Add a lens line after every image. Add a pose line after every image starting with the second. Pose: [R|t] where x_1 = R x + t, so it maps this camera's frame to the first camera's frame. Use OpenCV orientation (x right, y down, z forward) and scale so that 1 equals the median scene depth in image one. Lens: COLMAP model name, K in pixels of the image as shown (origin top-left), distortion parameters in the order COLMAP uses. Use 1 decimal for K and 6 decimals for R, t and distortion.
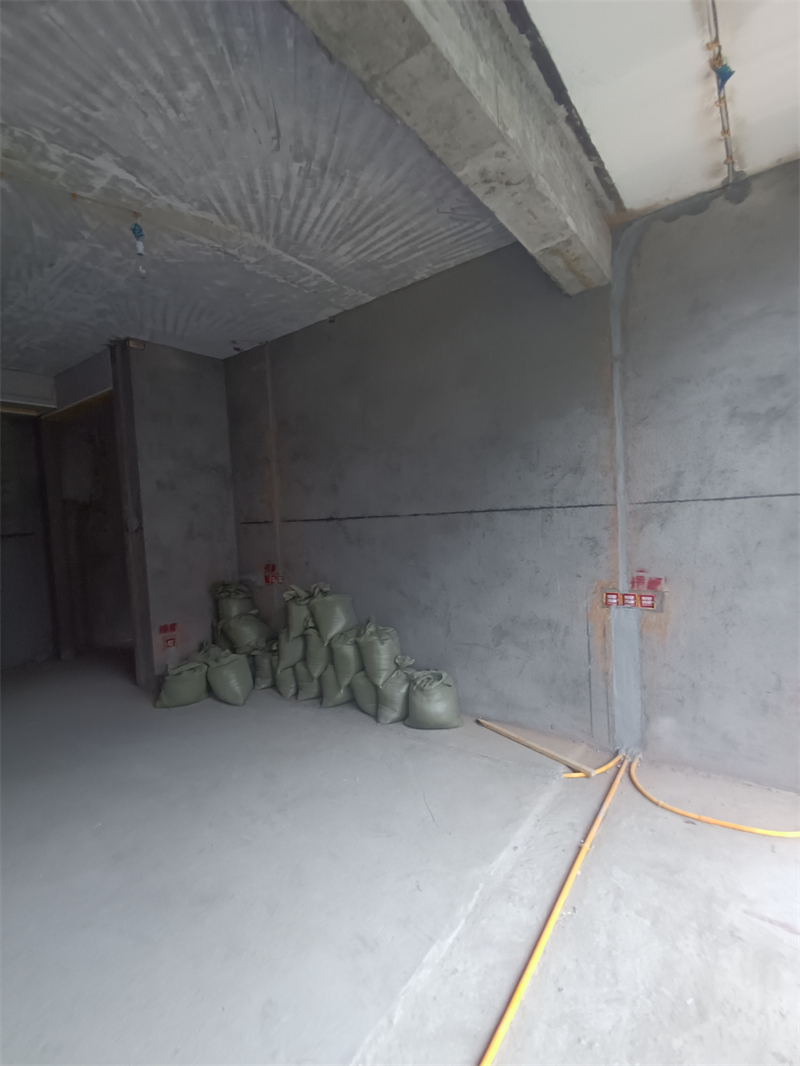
lens RADIAL K [[491.7, 0, 408.3], [0, 491.7, 537.2], [0, 0, 1]] dist [-0.003445, 0.000518]
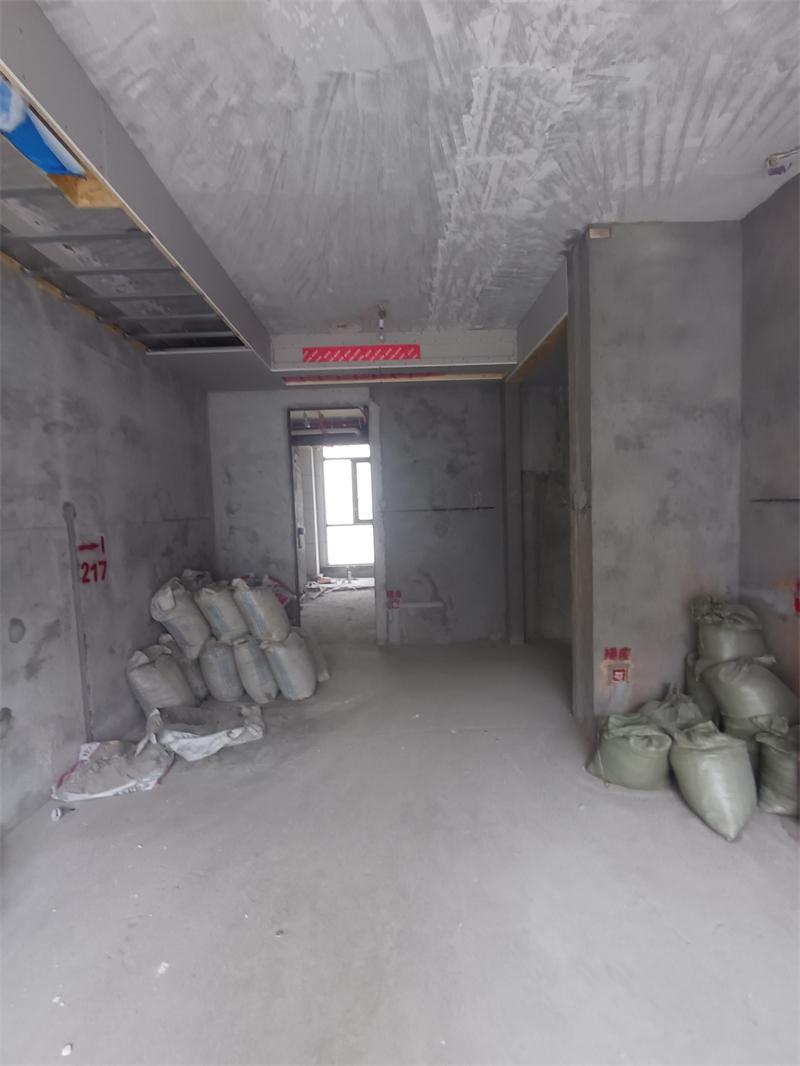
lens RADIAL K [[491.7, 0, 408.3], [0, 491.7, 537.2], [0, 0, 1]] dist [-0.003445, 0.000518]
pose [[0.617074, 0.080806, -0.782745, -0.147115], [-0.037337, 0.996600, 0.073449, -0.015147], [0.786019, -0.016098, 0.617993, 0.353111]]
